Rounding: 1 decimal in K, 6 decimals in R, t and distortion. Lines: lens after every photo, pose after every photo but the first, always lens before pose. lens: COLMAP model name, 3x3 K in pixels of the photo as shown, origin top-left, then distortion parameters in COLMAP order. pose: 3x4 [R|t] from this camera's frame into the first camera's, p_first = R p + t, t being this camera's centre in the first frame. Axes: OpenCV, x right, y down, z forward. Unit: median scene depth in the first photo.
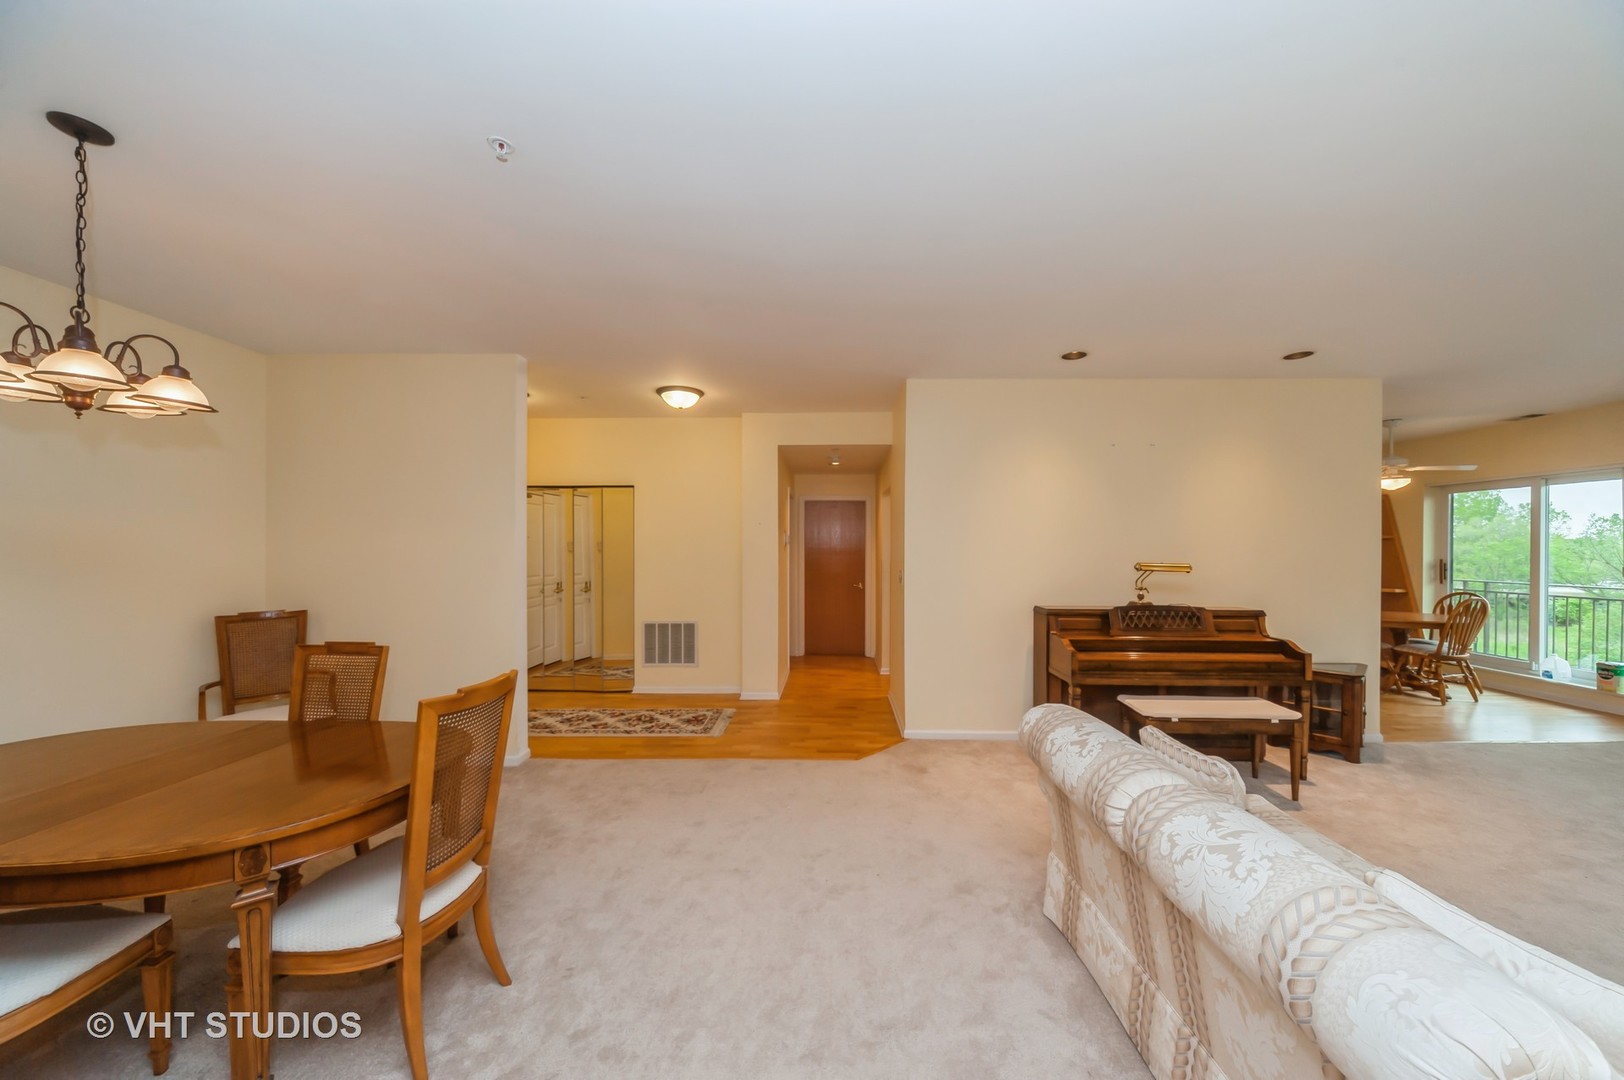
lens RADIAL K [[557.3, 0, 821.0], [0, 557.3, 550.6], [0, 0, 1]] dist [0.001452, 0.000086]
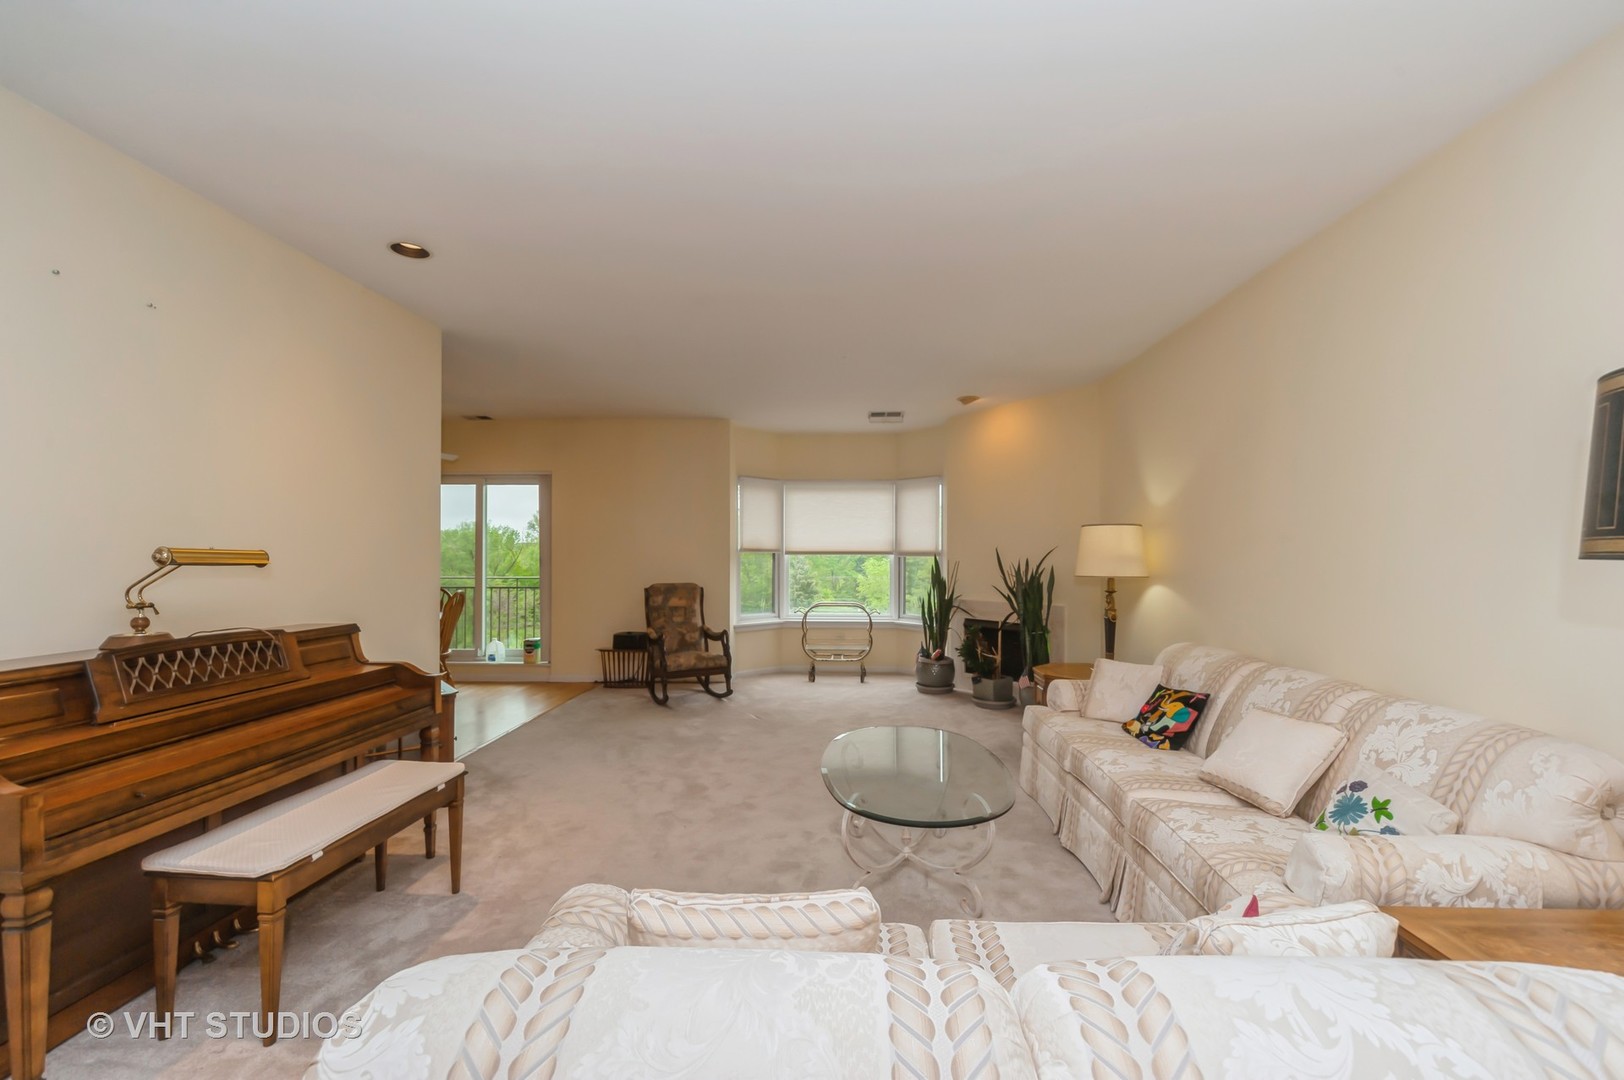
lens RADIAL K [[655.9, 0, 799.2], [0, 655.9, 550.4], [0, 0, 1]] dist [-0.000946, -0.000036]
pose [[0.026555, 0.005576, 0.999632, 0.049886], [0.008454, 0.999947, -0.005803, 0.032139], [-0.999612, 0.008605, 0.026507, 0.469504]]
